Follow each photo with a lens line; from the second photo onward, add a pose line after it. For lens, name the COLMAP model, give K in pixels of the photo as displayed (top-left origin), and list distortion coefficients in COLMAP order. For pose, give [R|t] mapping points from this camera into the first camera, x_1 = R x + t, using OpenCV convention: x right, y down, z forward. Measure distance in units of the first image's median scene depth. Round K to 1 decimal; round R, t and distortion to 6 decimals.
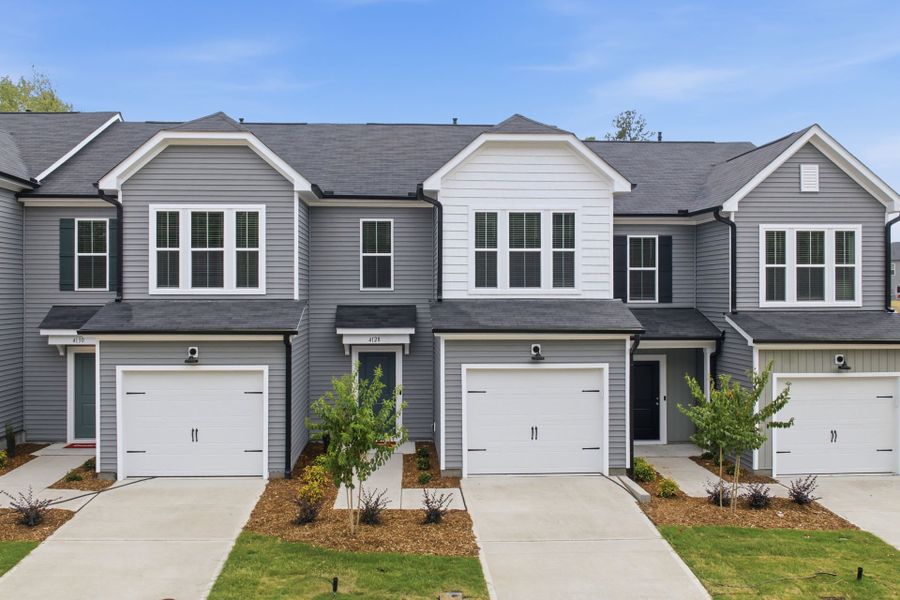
lens RADIAL K [[841.4, 0, 450.0], [0, 841.4, 300.0], [0, 0, 1]] dist [0.002316, 0.001937]
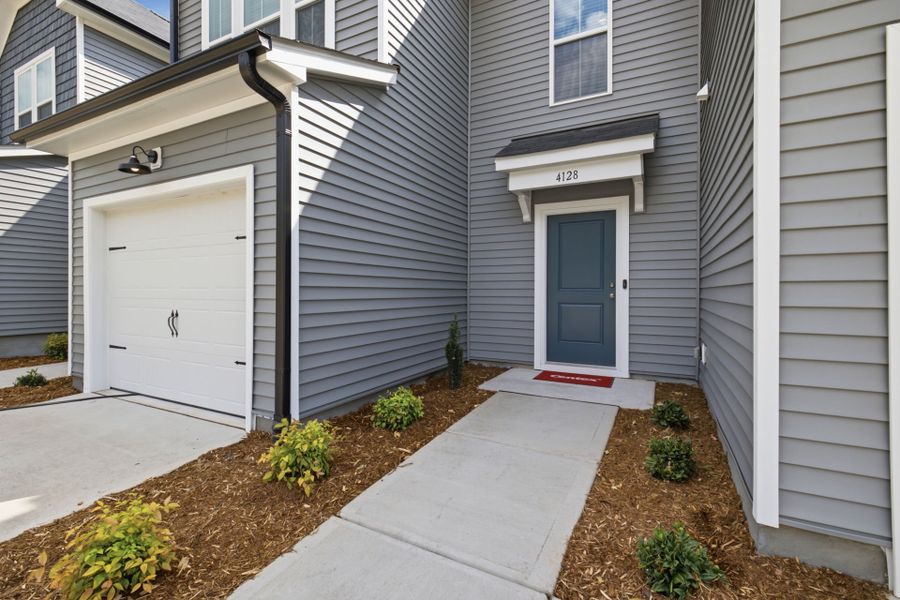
lens RADIAL K [[415.1, 0, 439.7], [0, 415.1, 295.7], [0, 0, 1]] dist [0.000681, 0.000131]
pose [[0.851332, 0.006833, -0.524582, -0.025499], [-0.007834, 0.999969, 0.000312, 0.140415], [0.524568, 0.003844, 0.851360, 0.859664]]
